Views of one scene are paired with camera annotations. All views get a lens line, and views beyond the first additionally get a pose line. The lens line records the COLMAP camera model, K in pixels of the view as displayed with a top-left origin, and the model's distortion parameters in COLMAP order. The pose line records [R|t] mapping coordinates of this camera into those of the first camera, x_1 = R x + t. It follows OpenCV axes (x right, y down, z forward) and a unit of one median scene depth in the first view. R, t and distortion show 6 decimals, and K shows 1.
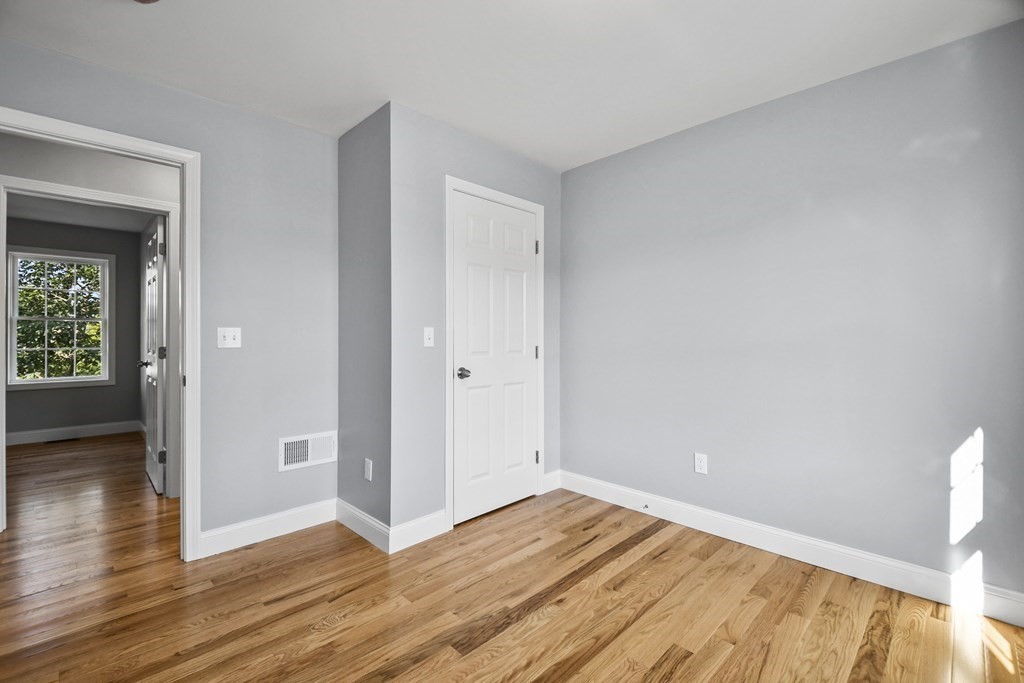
lens RADIAL K [[447.6, 0, 512.0], [0, 447.6, 341.5], [0, 0, 1]] dist [0.002024, -0.004897]
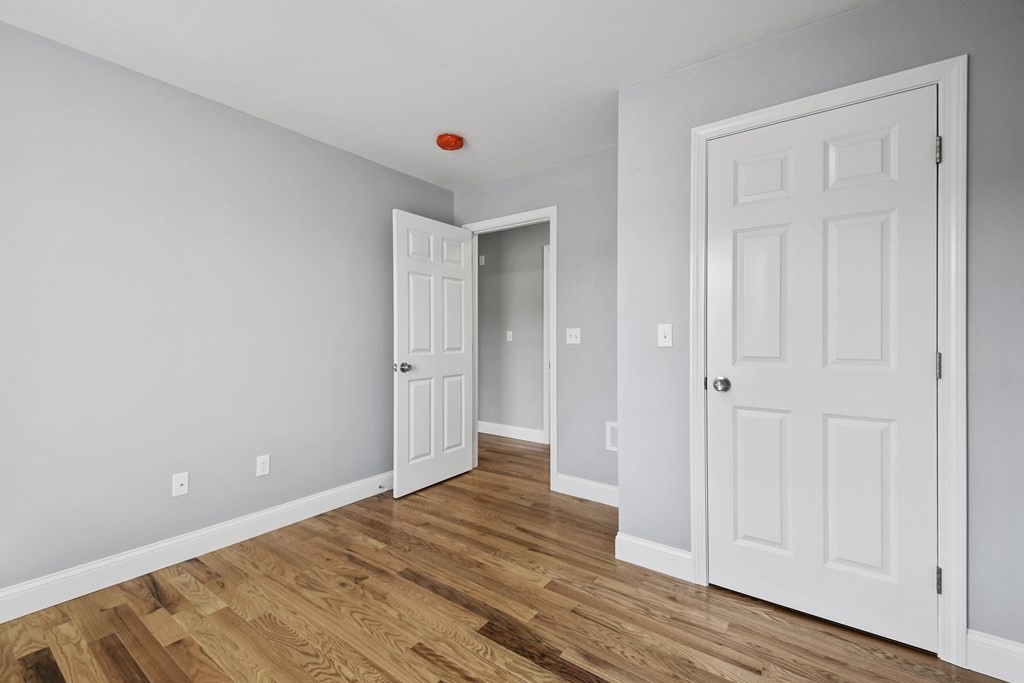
lens RADIAL K [[442.1, 0, 496.8], [0, 442.1, 335.7], [0, 0, 1]] dist [0.018729, -0.000583]
pose [[0.129380, 0.001787, -0.991593, 0.975365], [-0.006628, 0.999978, 0.000937, -0.013032], [0.991573, 0.006451, 0.129389, 0.915443]]
